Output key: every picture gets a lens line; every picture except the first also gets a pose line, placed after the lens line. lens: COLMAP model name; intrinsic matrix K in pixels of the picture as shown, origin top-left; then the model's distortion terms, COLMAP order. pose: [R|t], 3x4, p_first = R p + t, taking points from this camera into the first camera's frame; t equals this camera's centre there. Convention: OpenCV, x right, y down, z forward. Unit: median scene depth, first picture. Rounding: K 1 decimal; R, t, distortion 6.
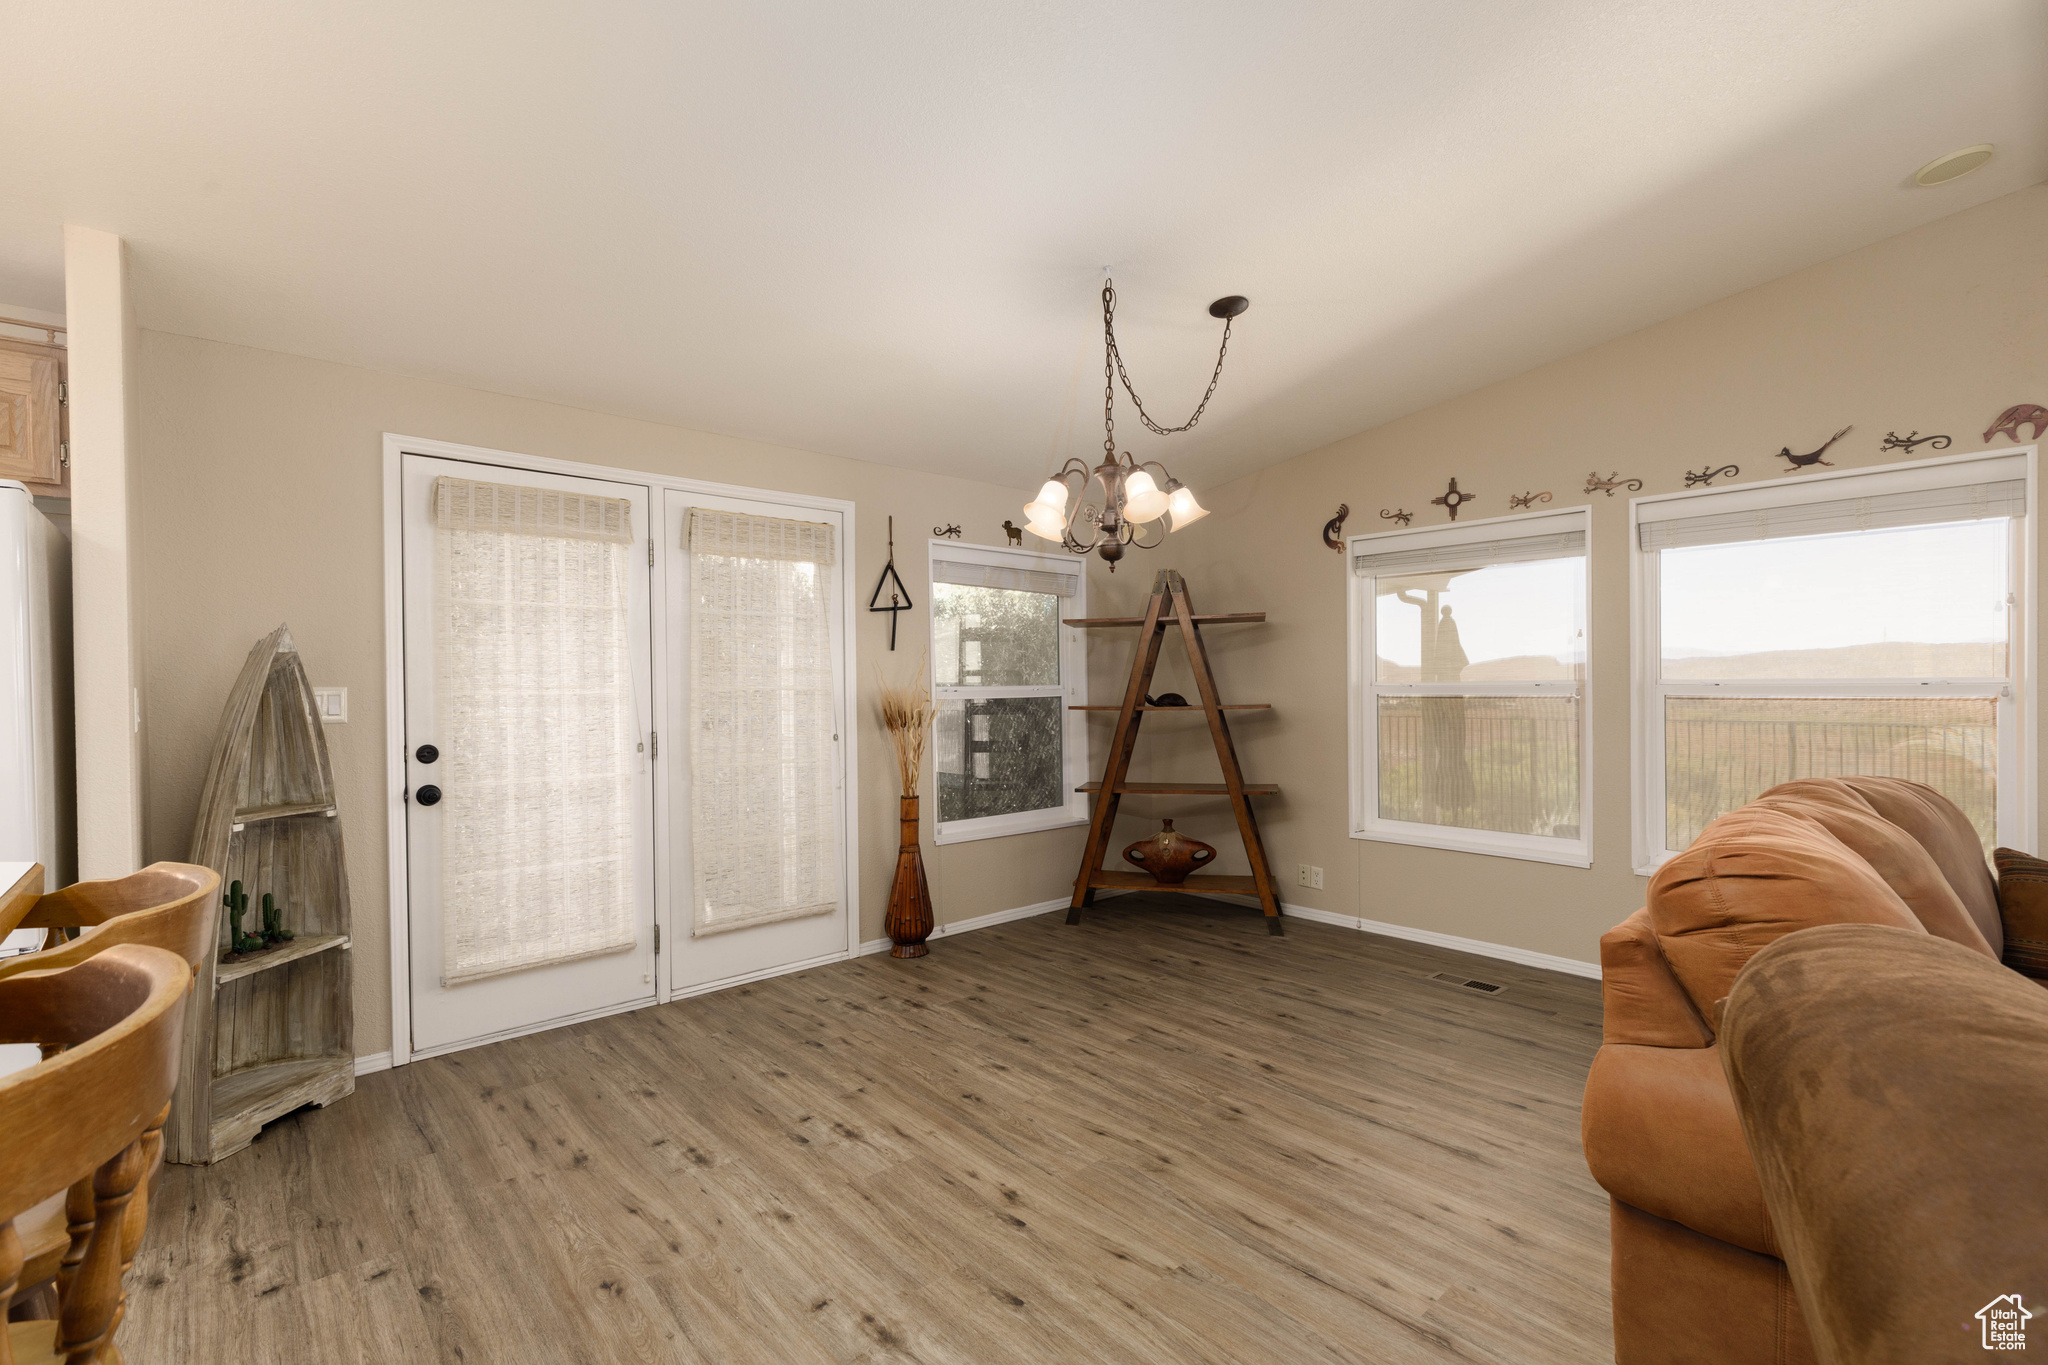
lens RADIAL K [[912.6, 0, 1036.6], [0, 912.6, 690.1], [0, 0, 1]] dist [0.007644, -0.000513]
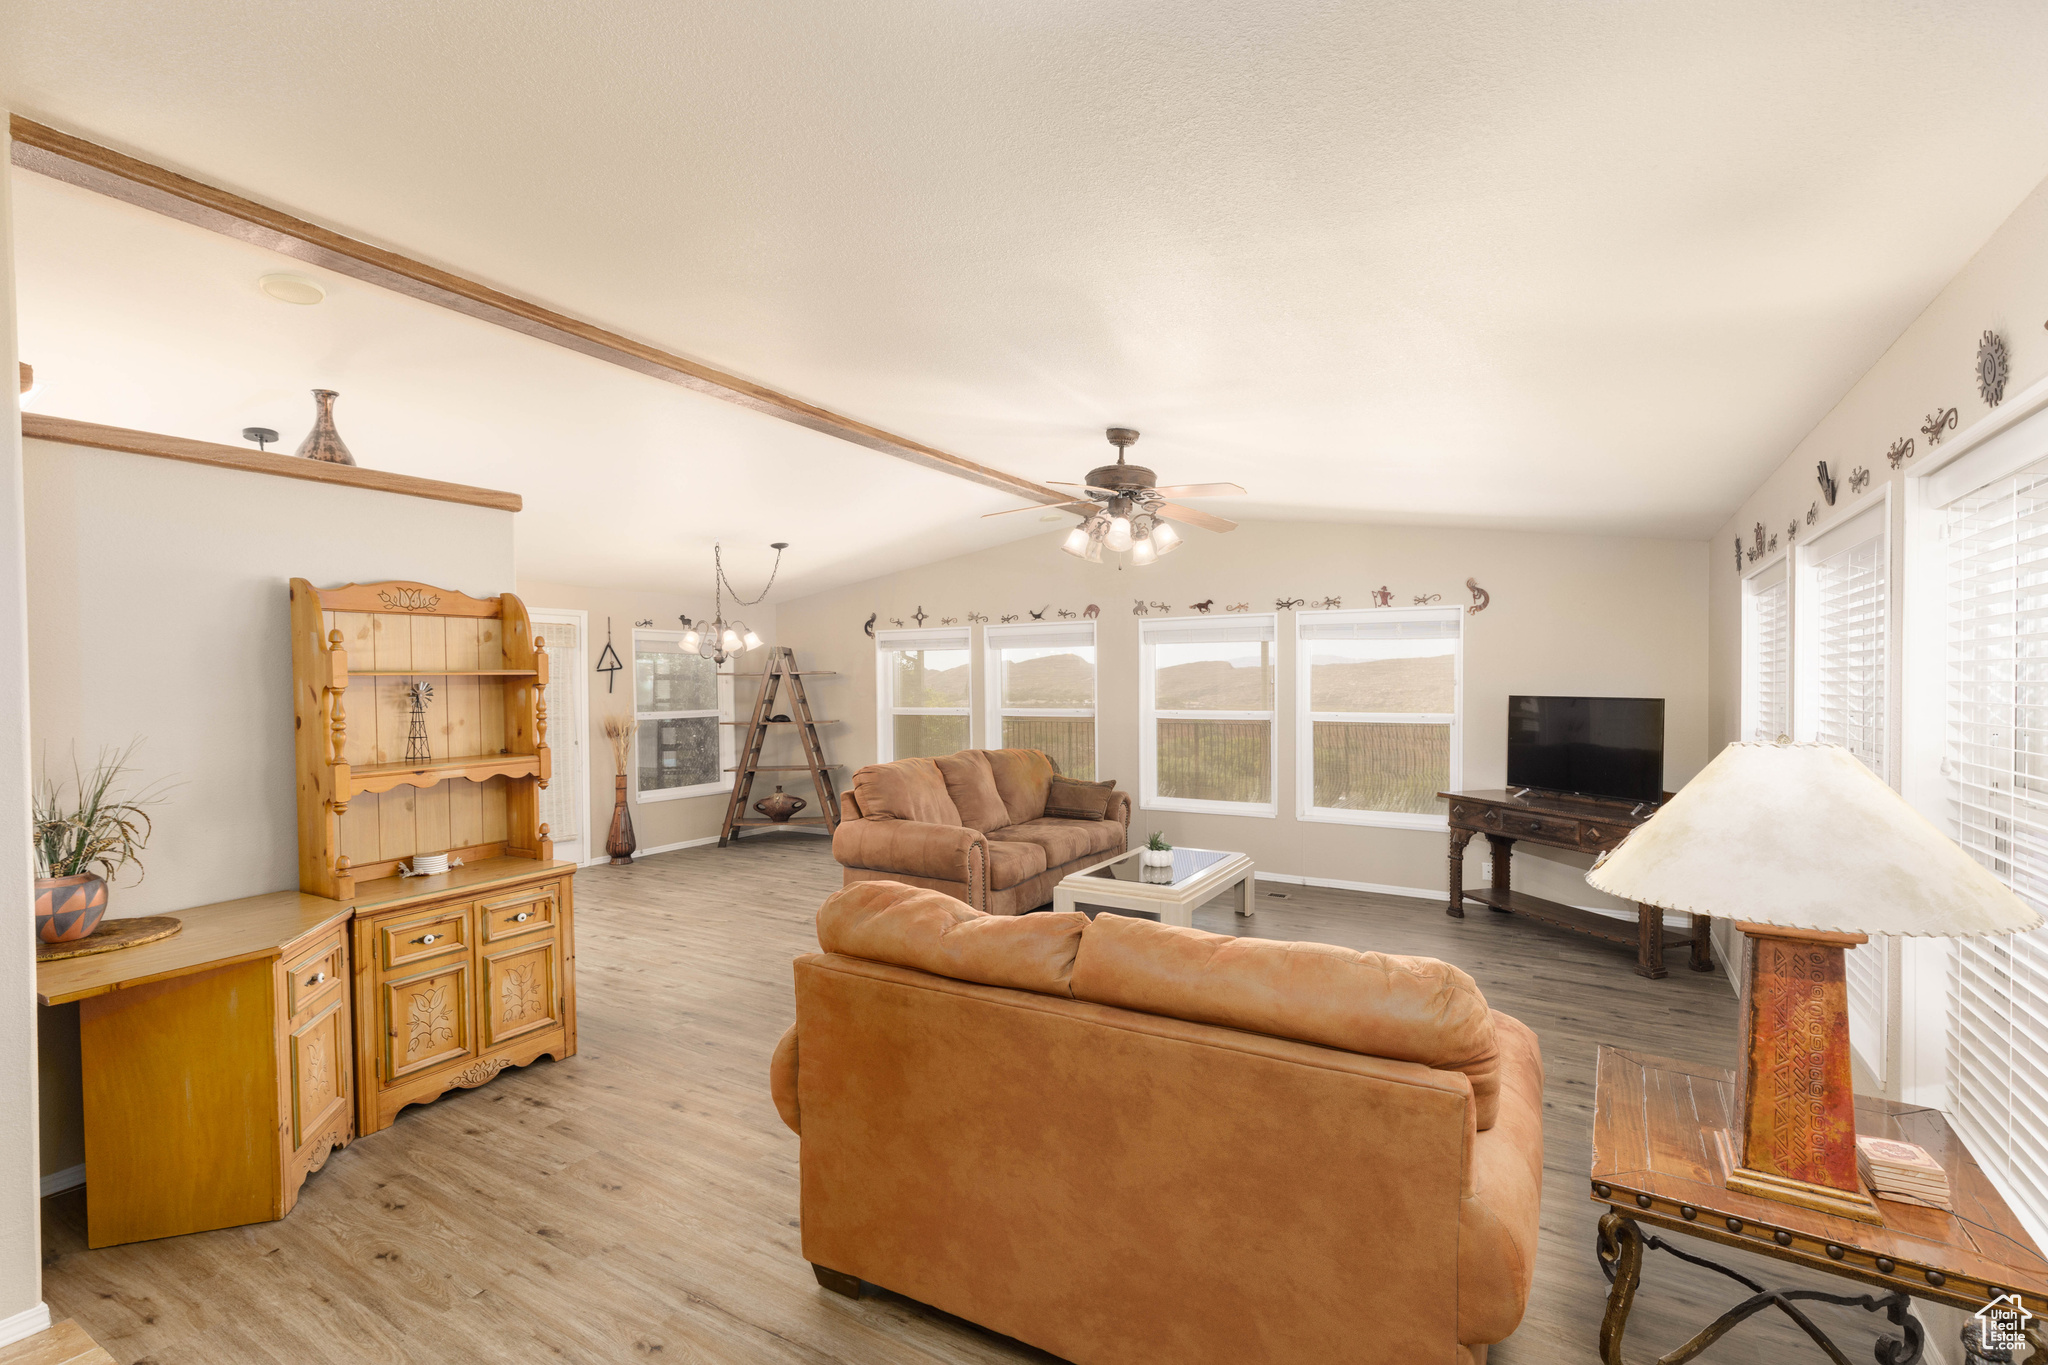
lens RADIAL K [[900.4, 0, 1032.2], [0, 900.4, 686.6], [0, 0, 1]] dist [0.004432, 0.000044]
pose [[0.955078, -0.001583, 0.296349, 0.117194], [0.003648, 0.999973, -0.006414, -0.047308], [-0.296331, 0.007207, 0.955058, -1.019410]]
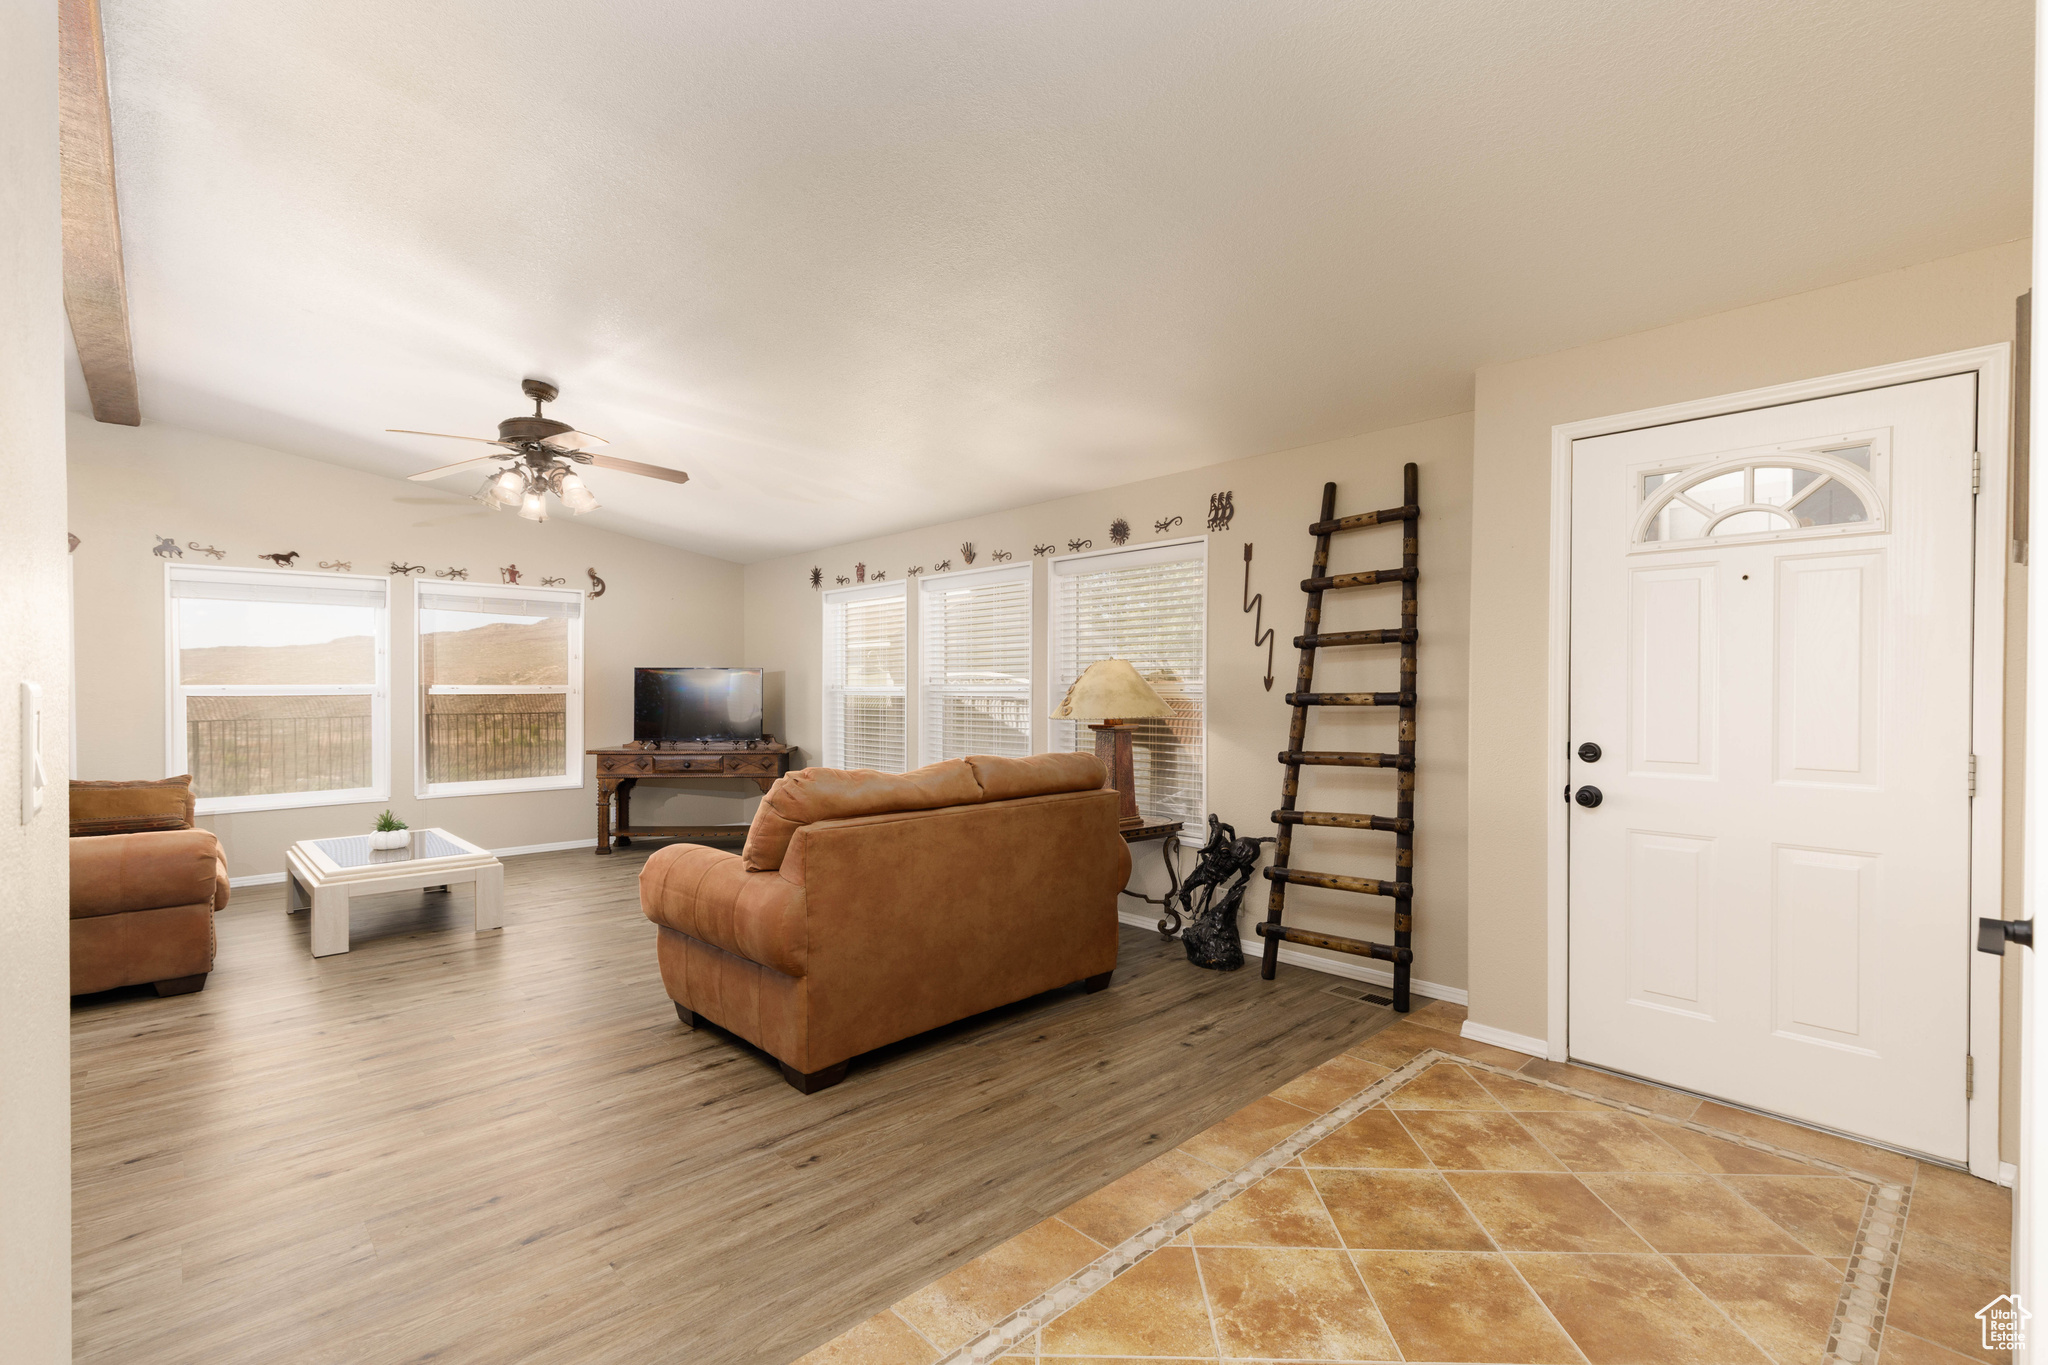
lens RADIAL K [[918.7, 0, 1032.4], [0, 918.7, 688.4], [0, 0, 1]] dist [0.004676, -0.000138]
pose [[-0.022709, 0.002932, 0.999738, -0.559241], [0.013785, 0.999902, -0.002619, 0.016958], [-0.999647, 0.013722, -0.022747, -0.612945]]
